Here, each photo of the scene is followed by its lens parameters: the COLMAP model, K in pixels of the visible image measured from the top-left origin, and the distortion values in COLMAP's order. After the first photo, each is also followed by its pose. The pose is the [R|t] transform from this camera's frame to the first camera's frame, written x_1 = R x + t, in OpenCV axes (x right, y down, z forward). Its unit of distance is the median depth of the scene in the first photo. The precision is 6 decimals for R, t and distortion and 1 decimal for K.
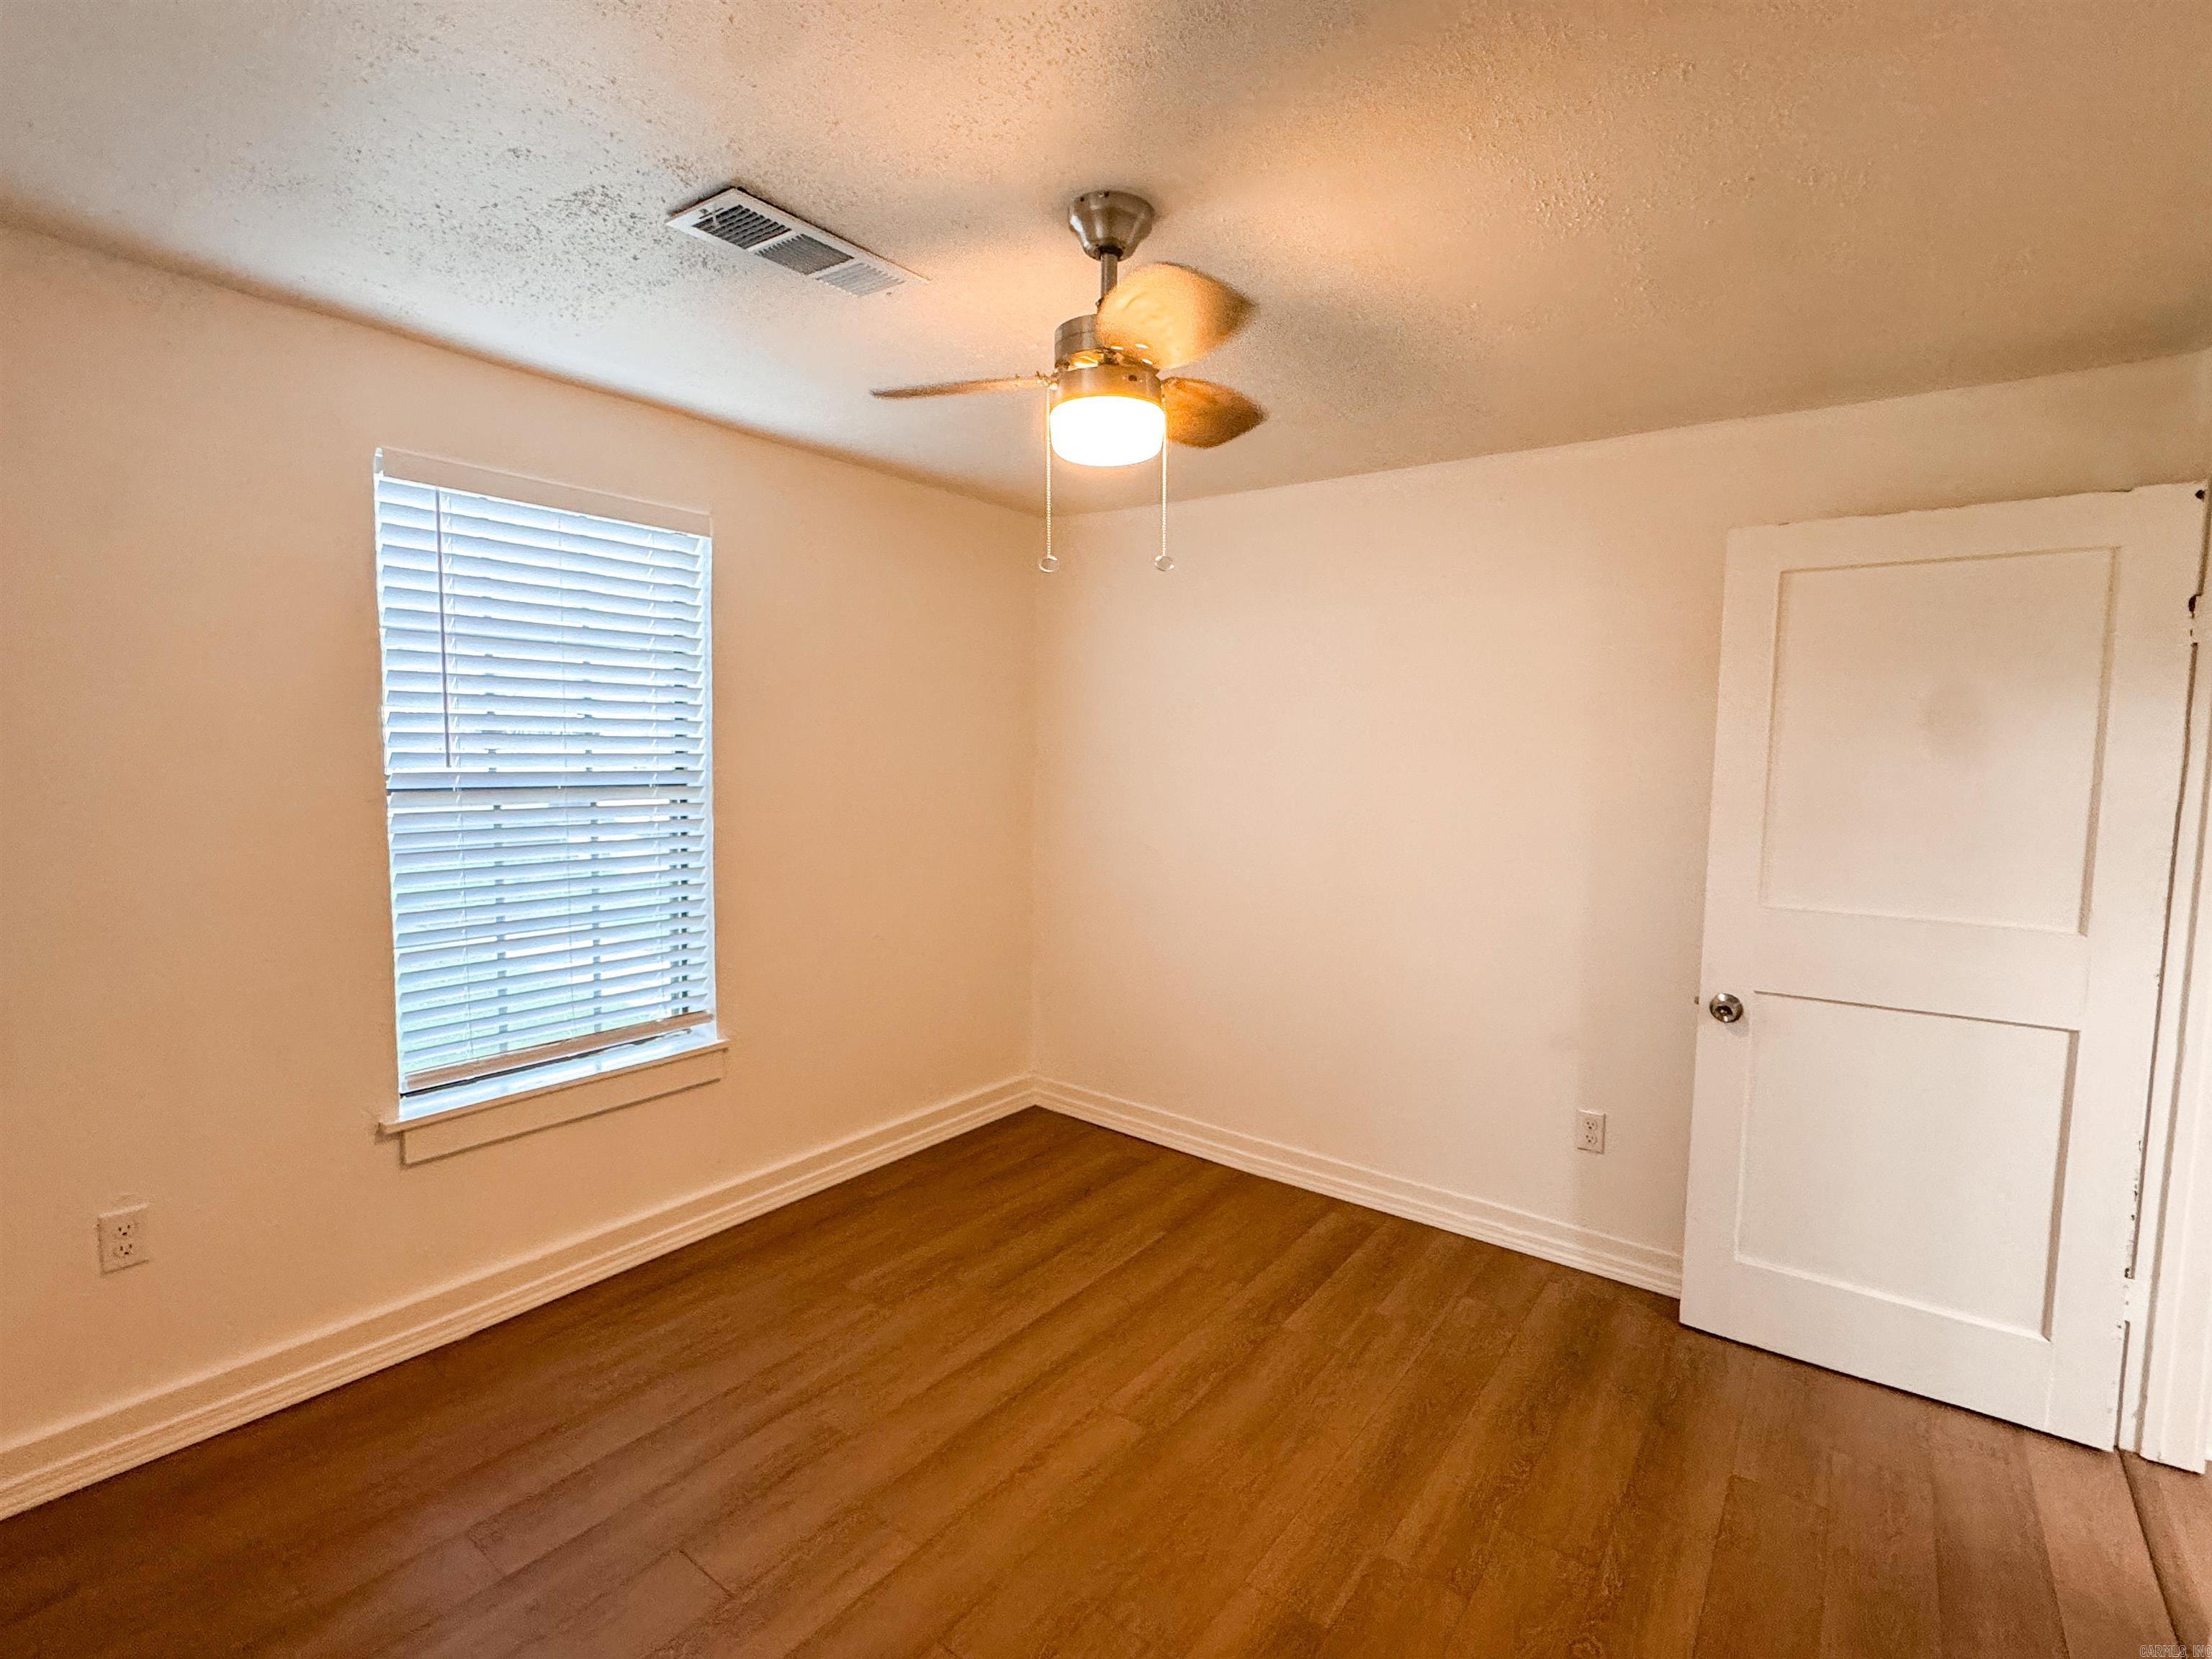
lens RADIAL K [[1030.0, 0, 1098.6], [0, 1030.0, 830.9], [0, 0, 1]] dist [-0.001746, -0.000367]
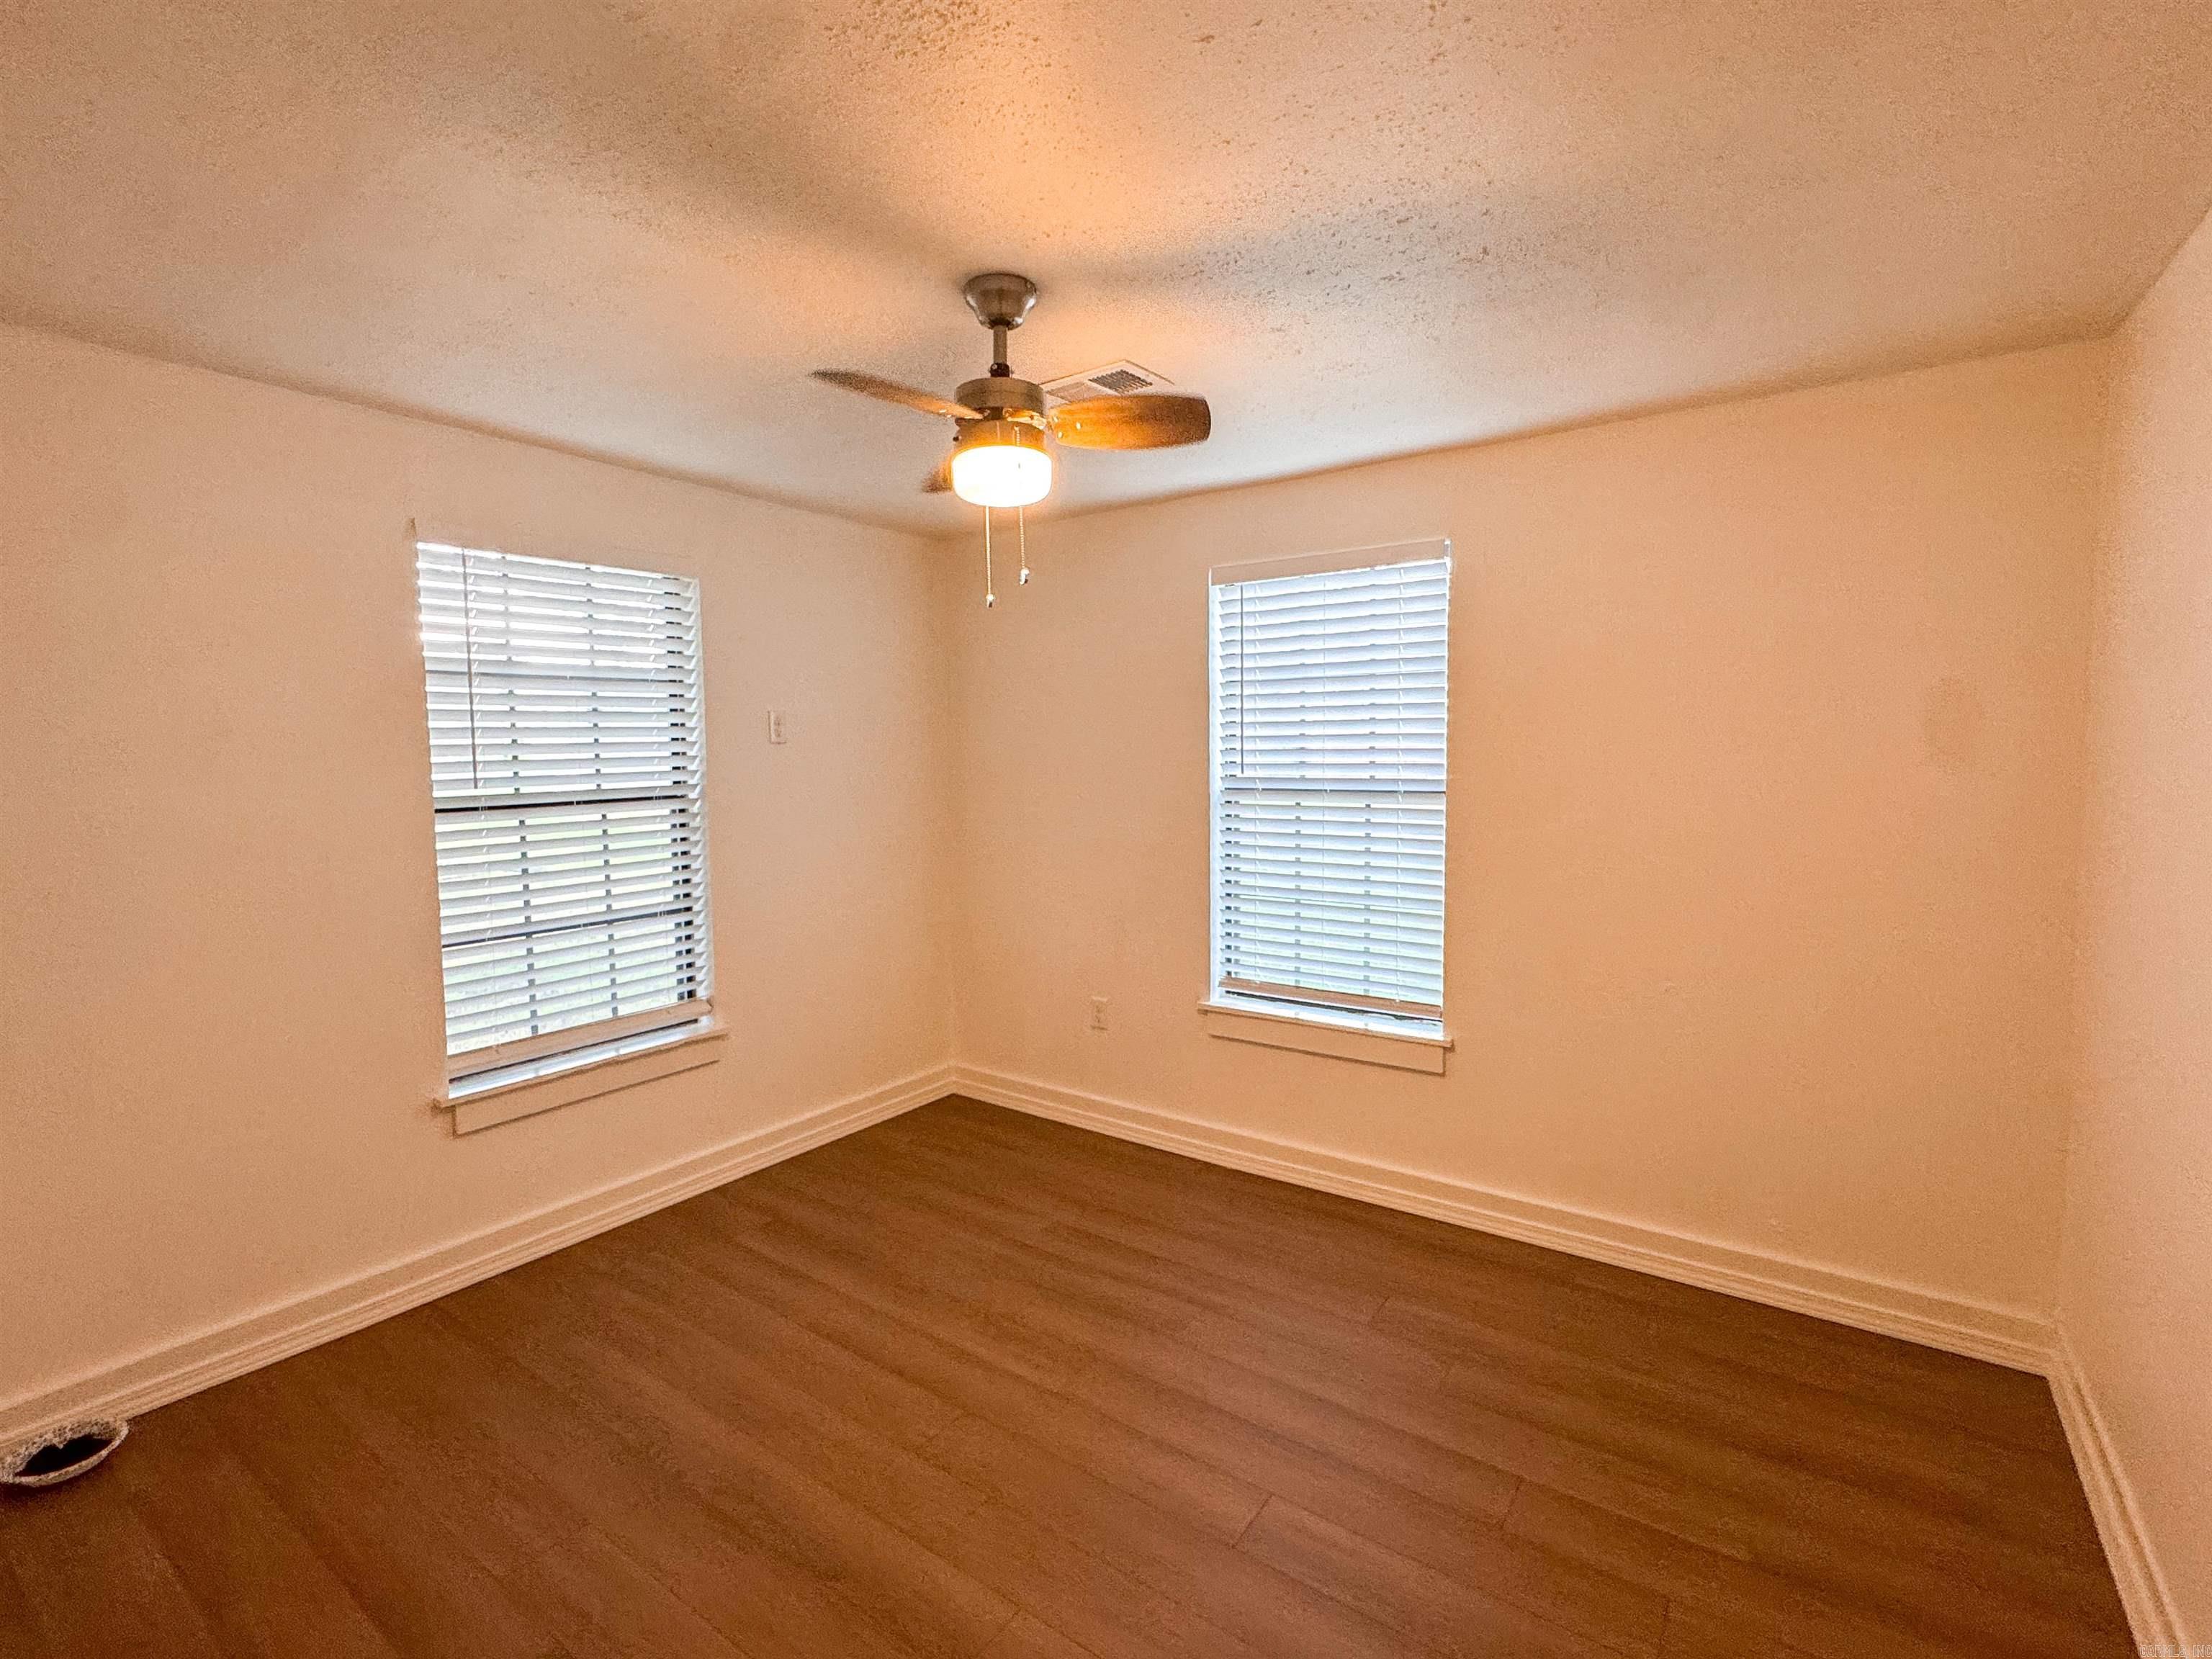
lens RADIAL K [[1039.3, 0, 1106.5], [0, 1039.3, 821.0], [0, 0, 1]] dist [0.000824, 0.000133]
pose [[0.027501, 0.046645, -0.998533, 0.744967], [-0.073399, 0.996309, 0.044519, -0.041279], [0.996923, 0.072067, 0.030824, 0.683832]]
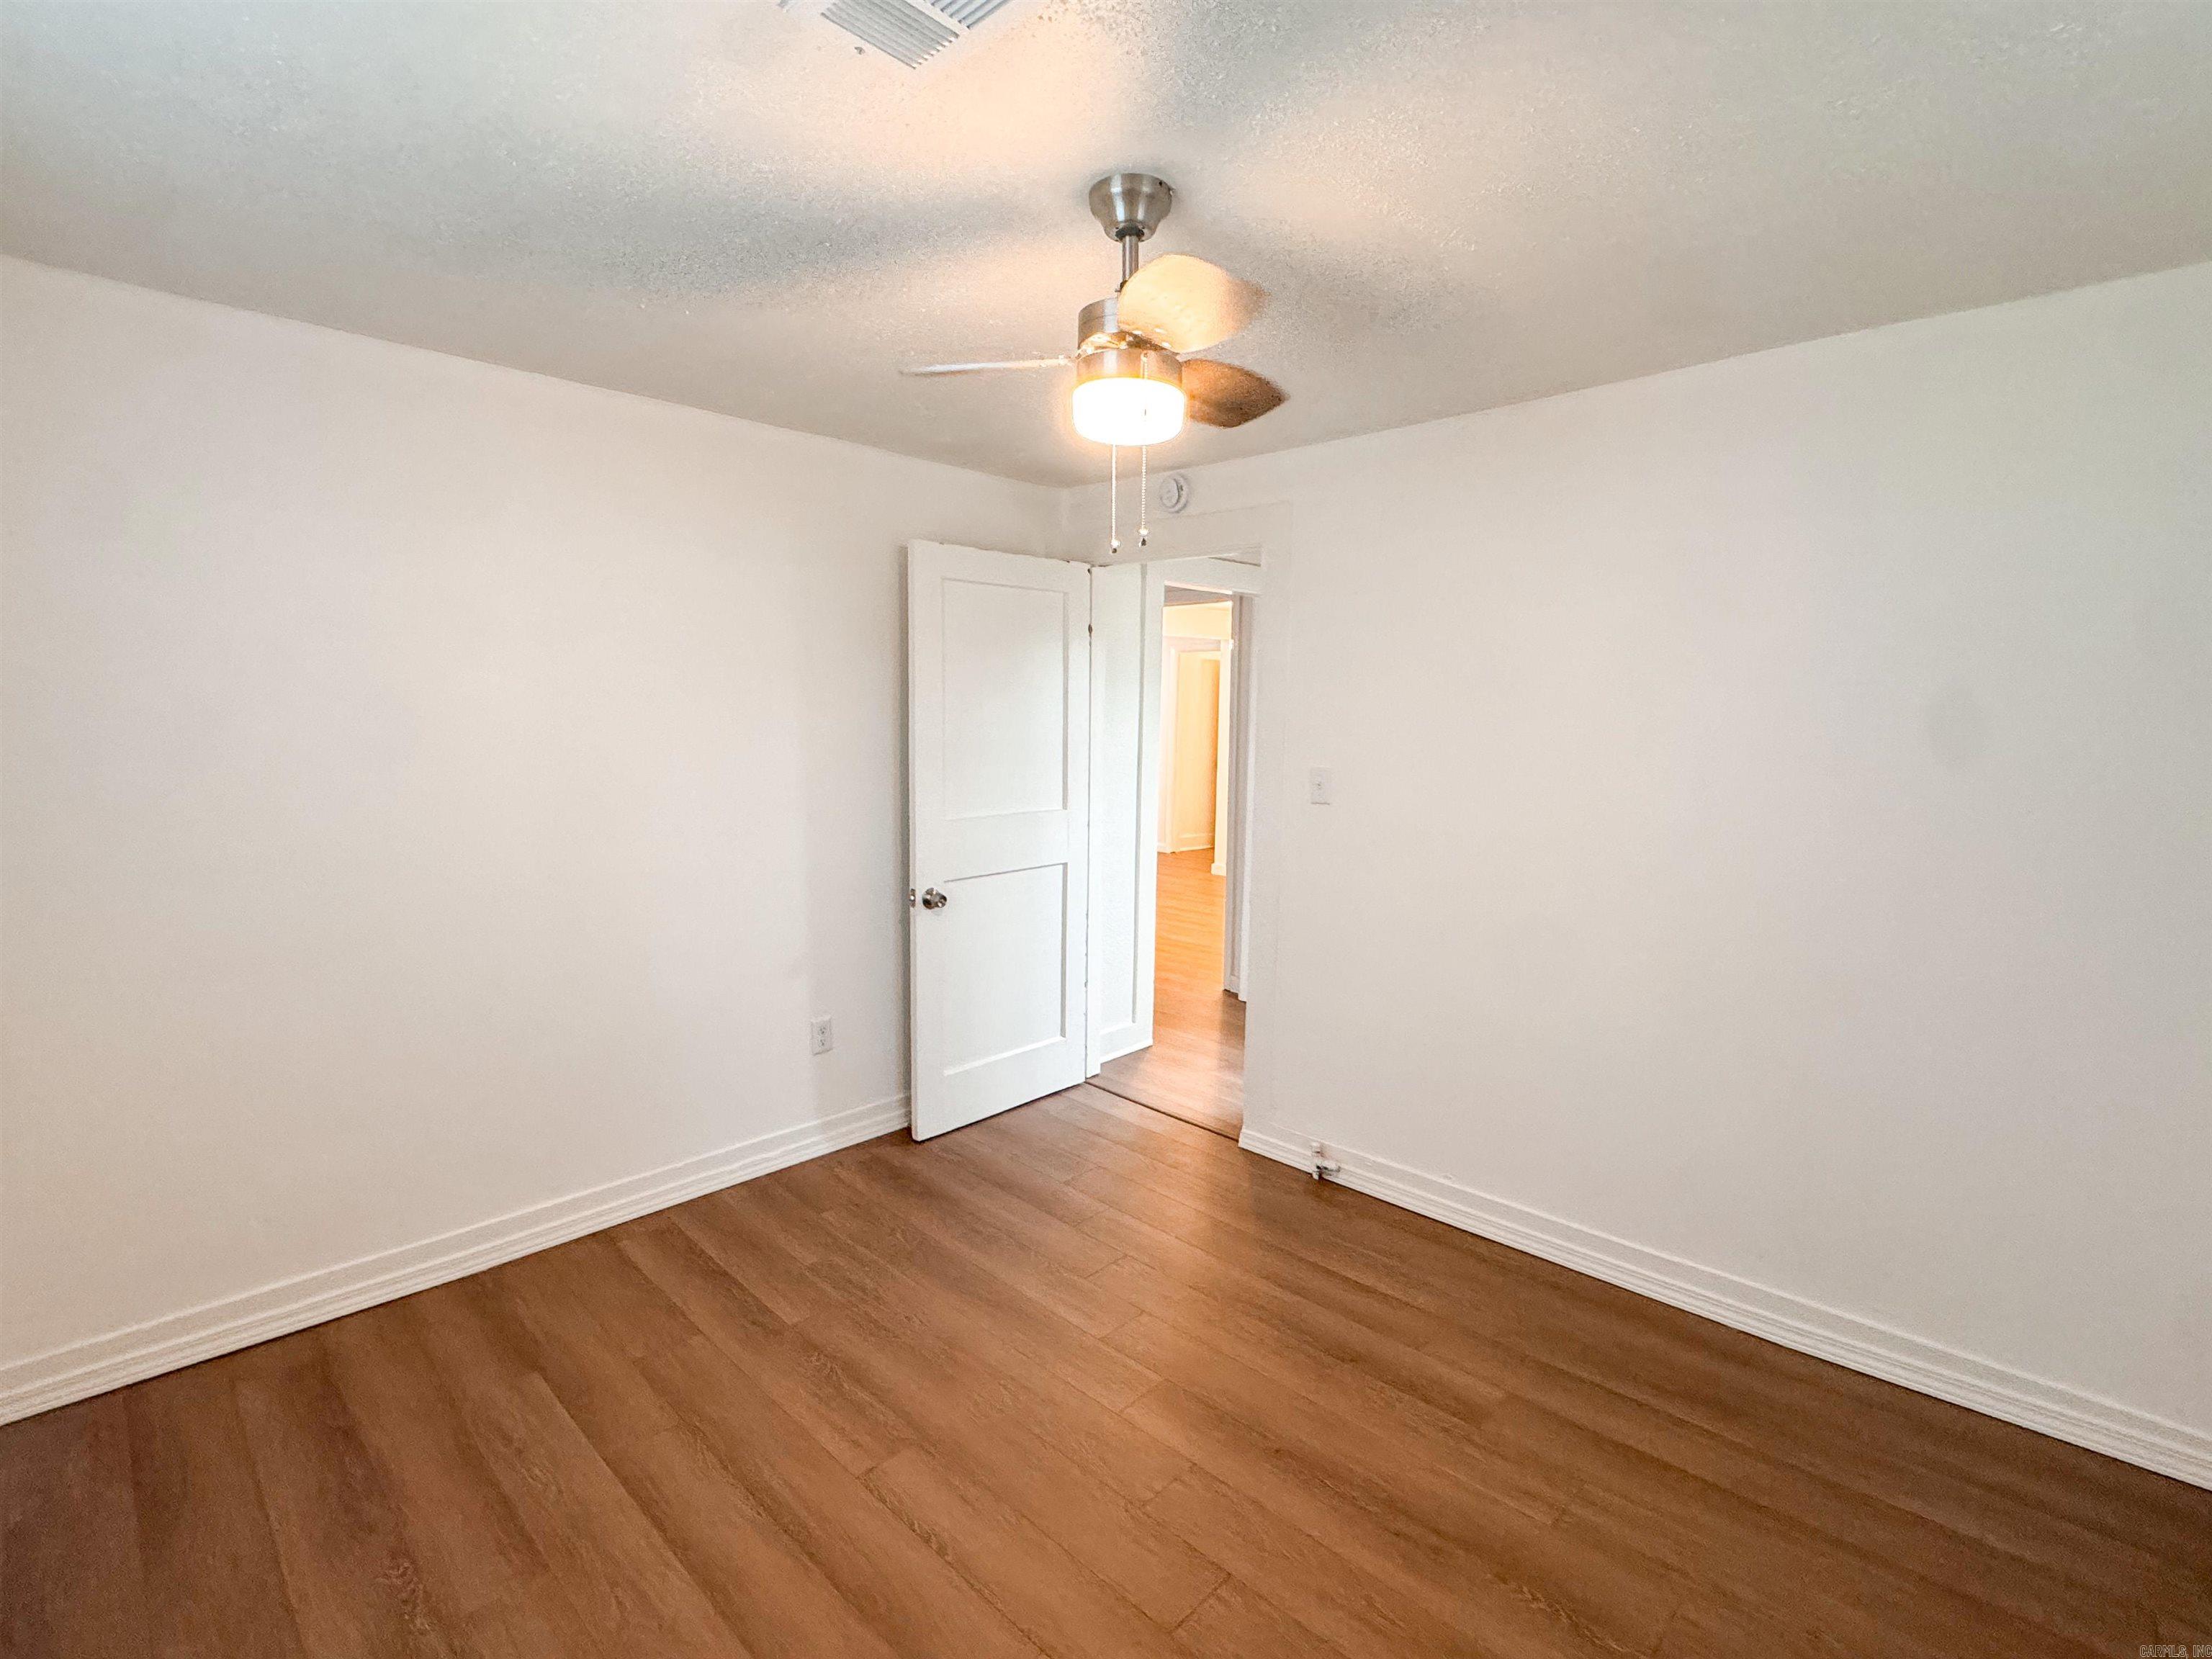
lens RADIAL K [[1030.0, 0, 1098.6], [0, 1030.0, 830.9], [0, 0, 1]] dist [-0.001746, -0.000367]
pose [[0.129174, -0.129312, 0.983154, -0.653817], [0.079199, 0.989639, 0.119759, -0.058328], [-0.988454, 0.062395, 0.138077, 0.558568]]
